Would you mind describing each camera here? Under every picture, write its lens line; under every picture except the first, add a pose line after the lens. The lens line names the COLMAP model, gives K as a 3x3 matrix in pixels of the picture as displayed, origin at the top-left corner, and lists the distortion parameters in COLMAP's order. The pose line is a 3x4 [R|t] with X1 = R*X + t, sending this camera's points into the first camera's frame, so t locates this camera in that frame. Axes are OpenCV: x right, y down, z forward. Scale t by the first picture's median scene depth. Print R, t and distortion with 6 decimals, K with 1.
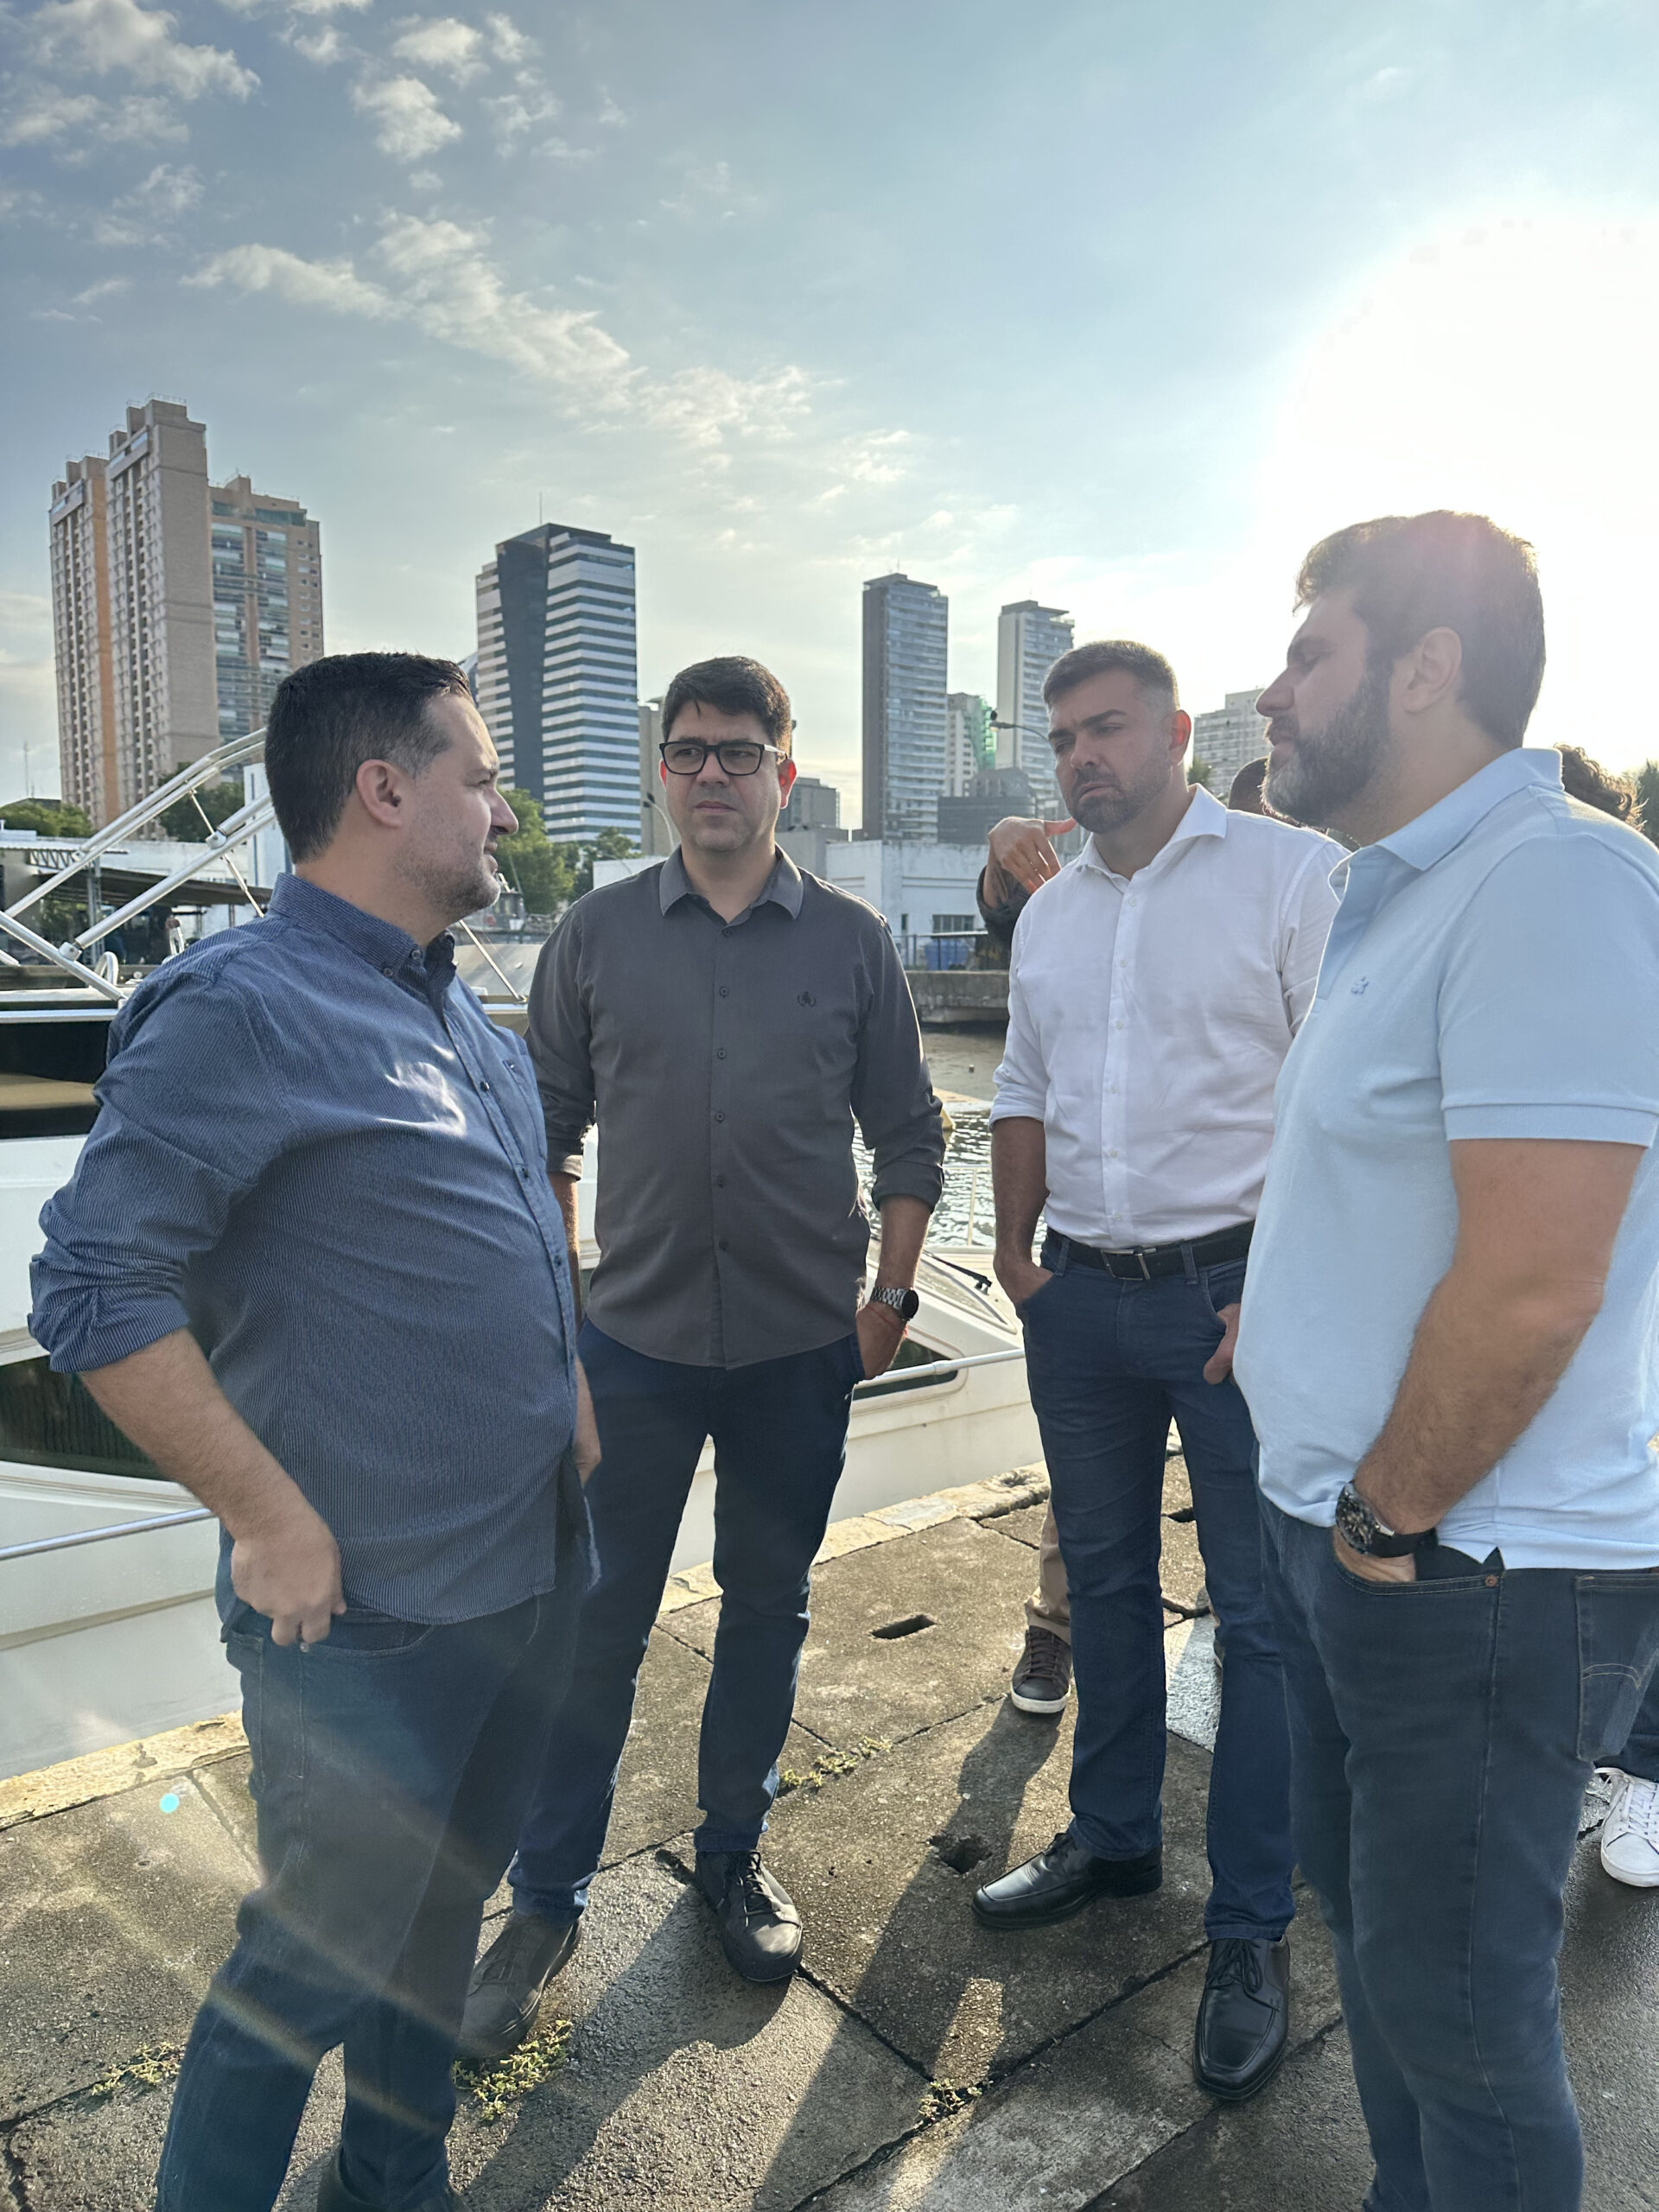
lens RADIAL K [[1543.9, 0, 843.2], [0, 1543.9, 1097.0], [0, 0, 1]] dist [0.100363, -0.124407]
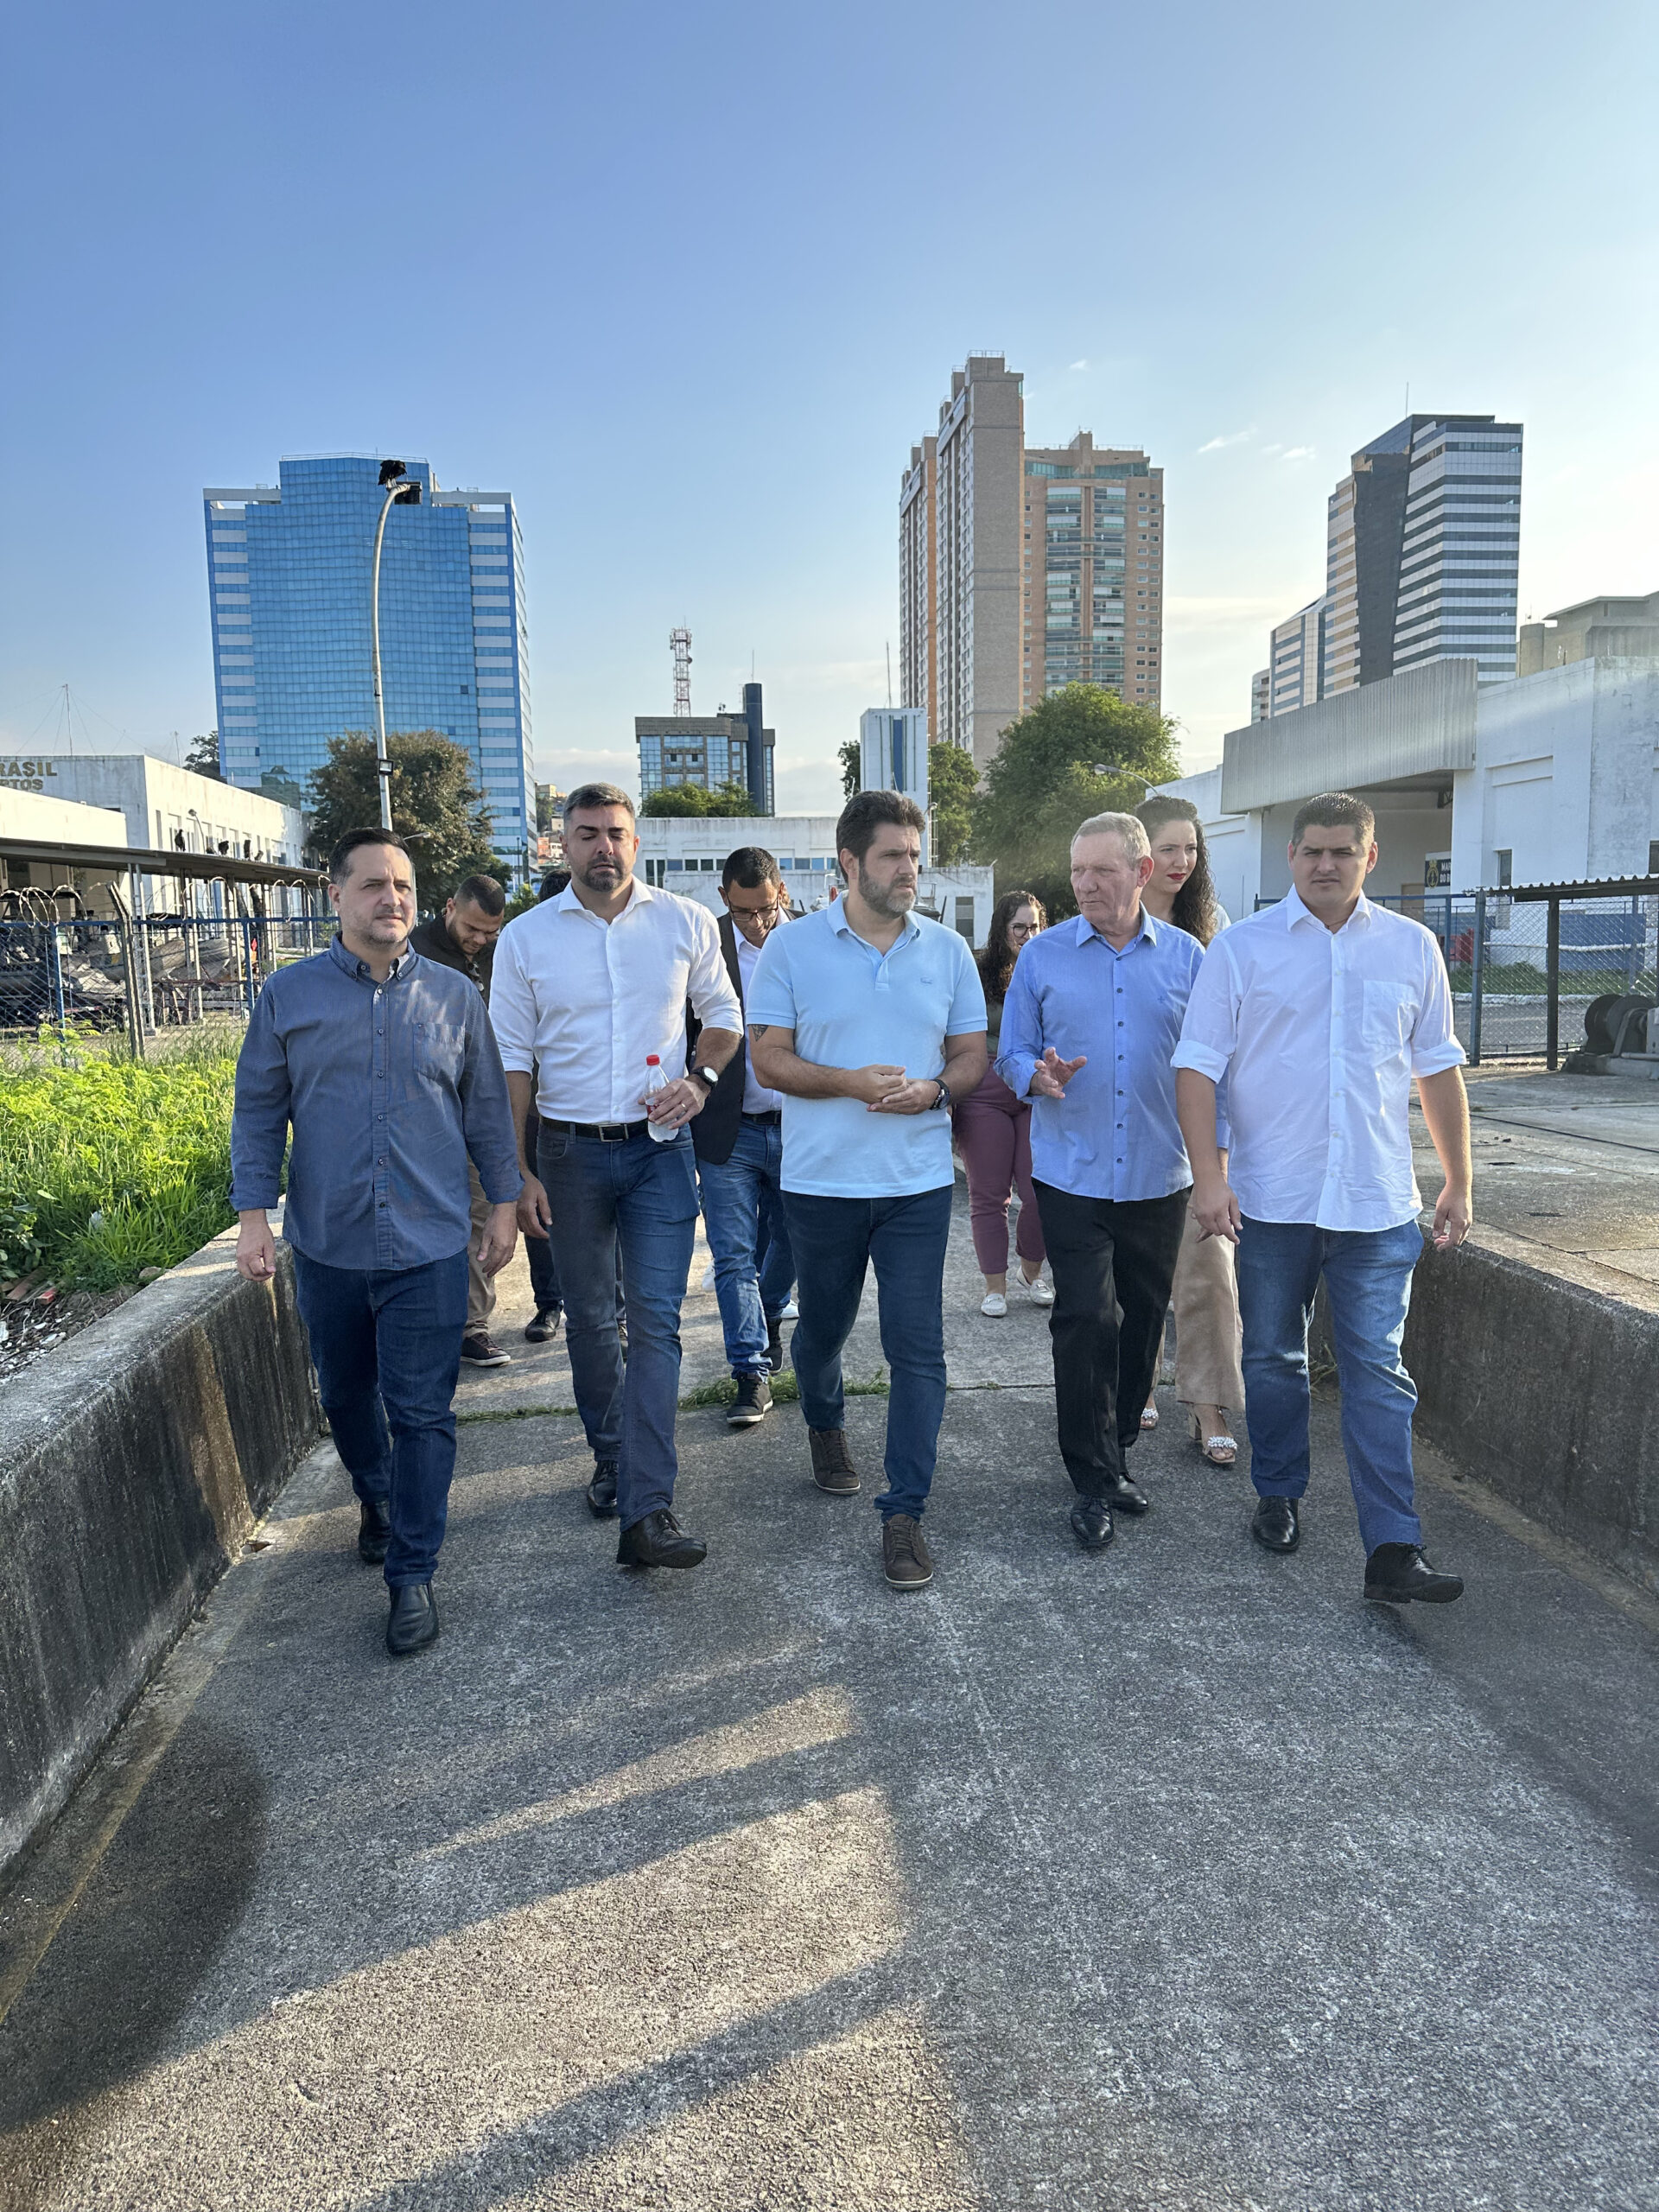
lens RADIAL K [[1533.6, 0, 829.5], [0, 1533.6, 1106.0], [0, 0, 1]] dist [0.152325, -0.252478]
pose [[0.841029, 0.048091, -0.538849, 0.021300], [-0.036582, 0.998817, 0.032046, -0.017700], [0.539753, -0.007239, 0.841793, 0.151950]]
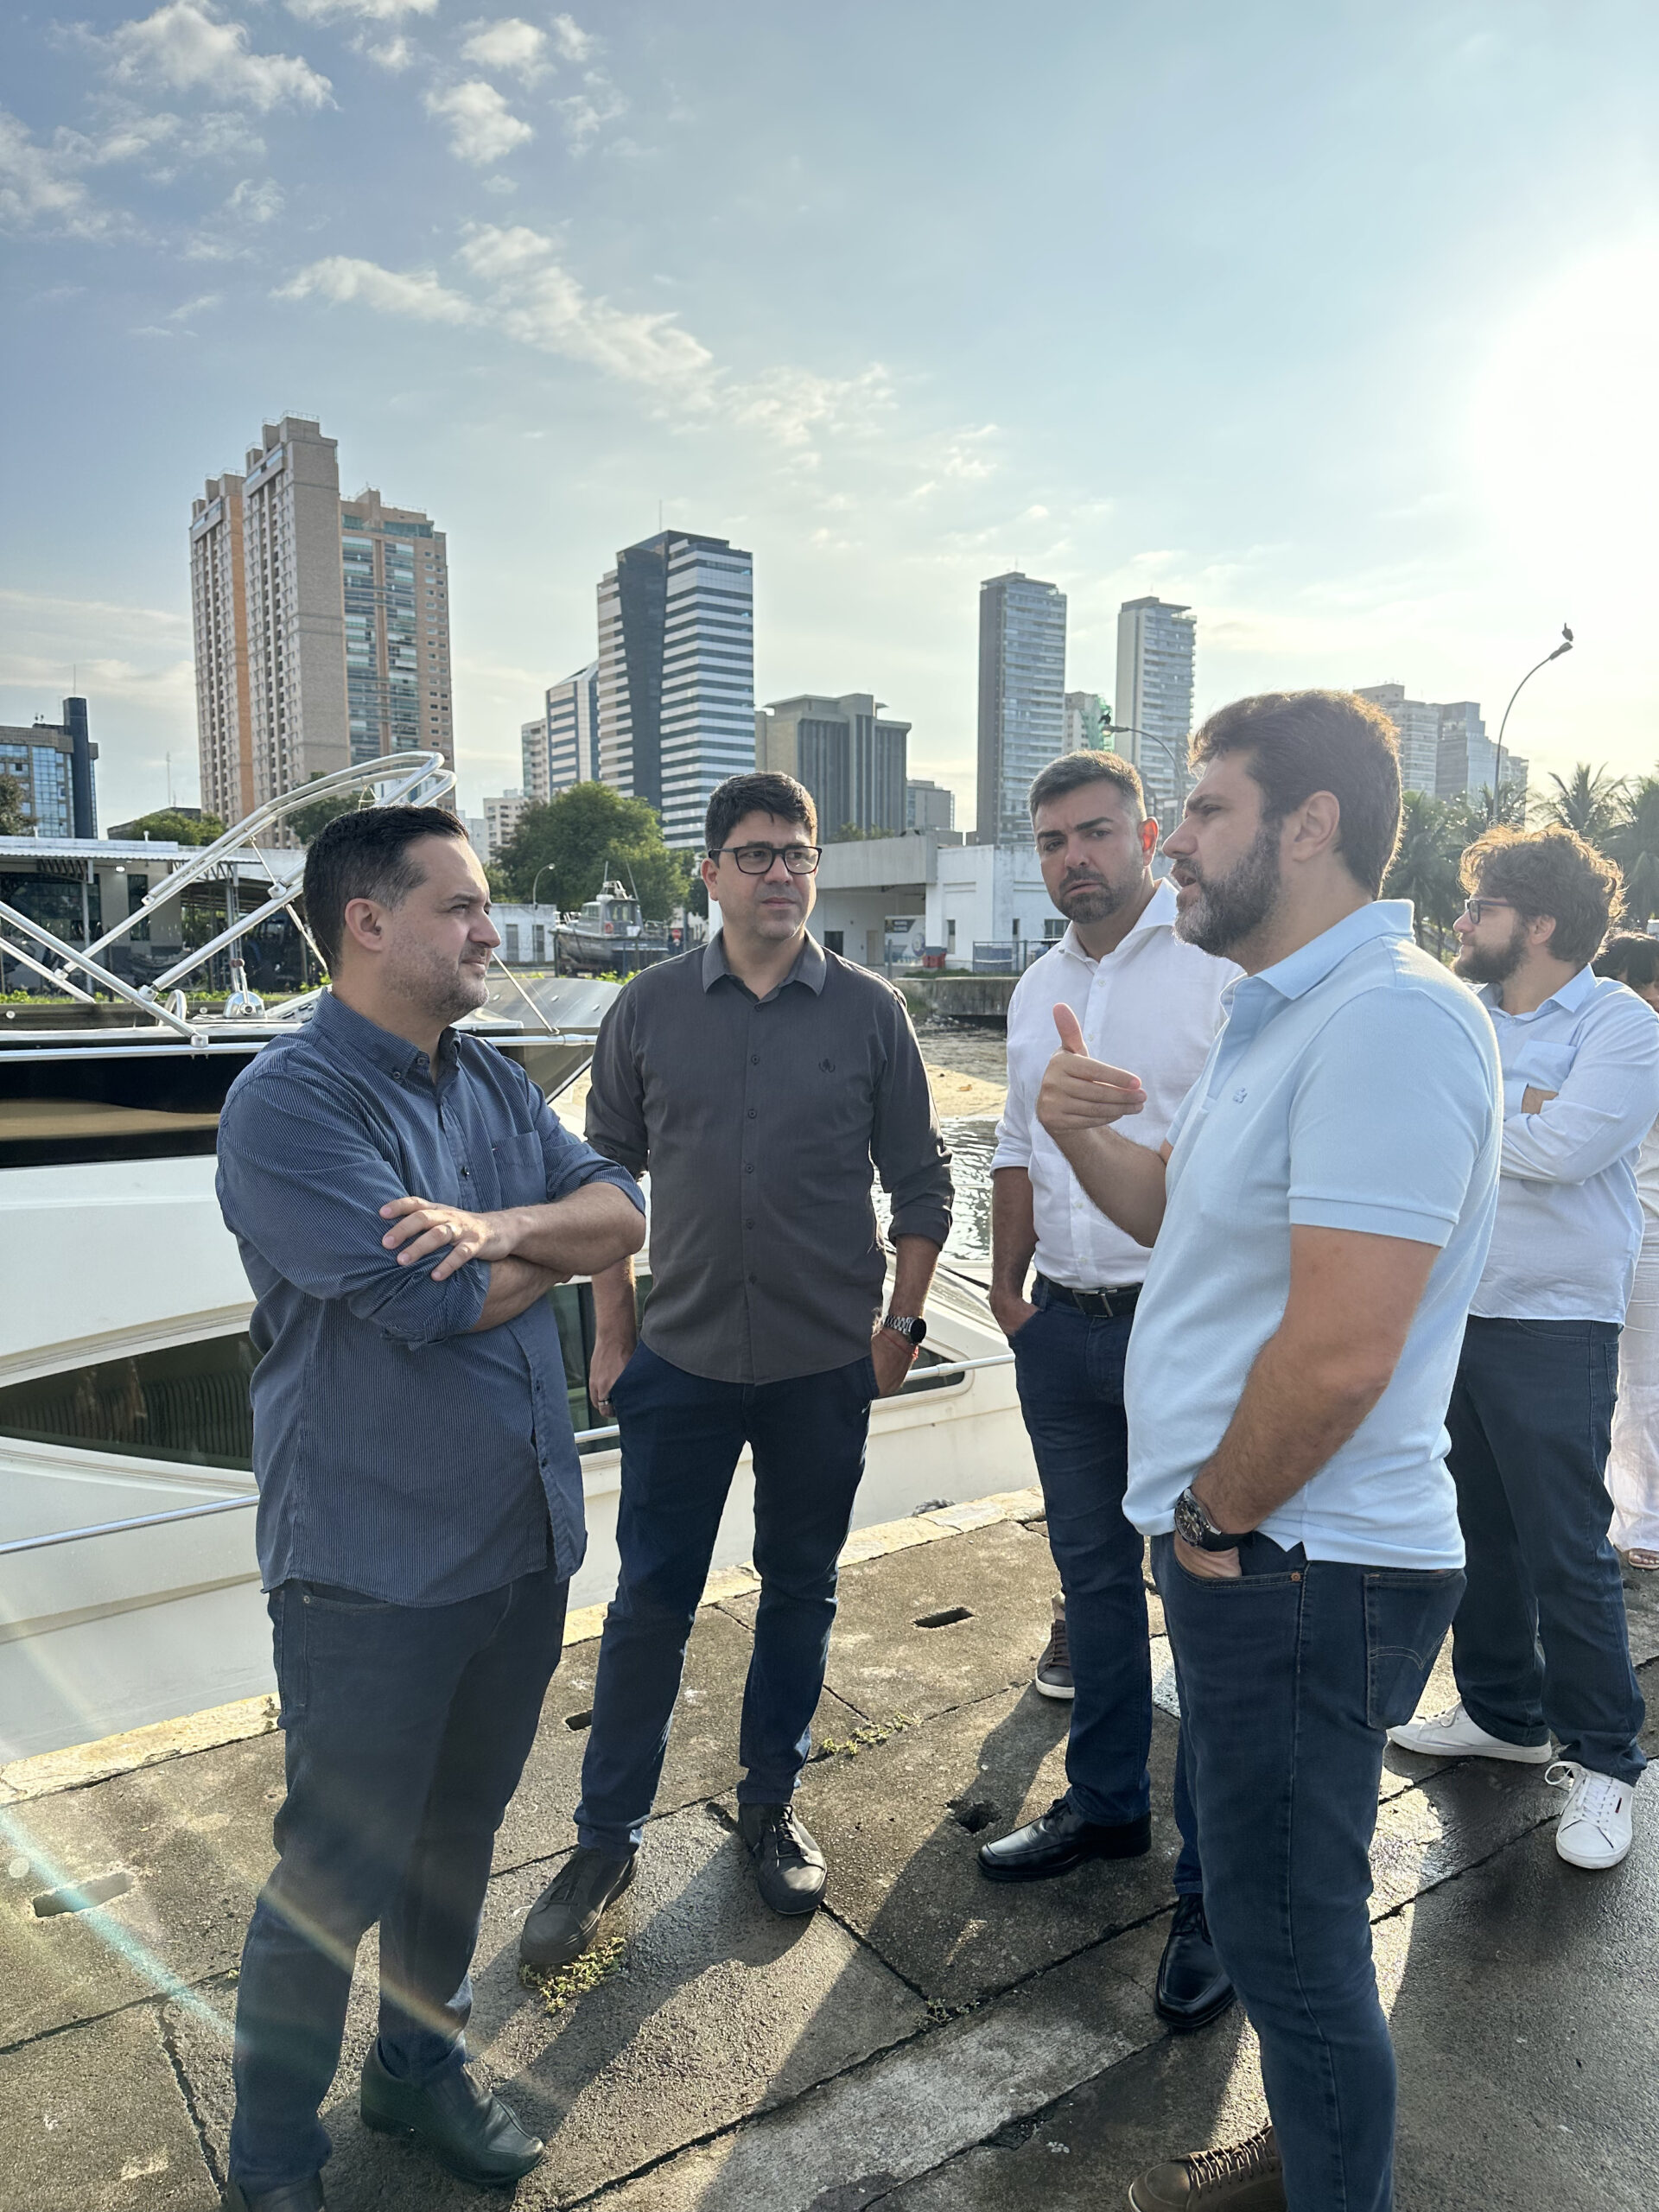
lens RADIAL K [[1536.4, 0, 844.3], [0, 1536.4, 1111.7], [0, 0, 1]] dist [0.164998, -0.253624]
pose [[0.997341, 0.006622, -0.072574, 0.001449], [-0.006029, 0.999947, 0.008378, -0.000815], [0.072625, -0.007918, 0.997328, -0.003143]]
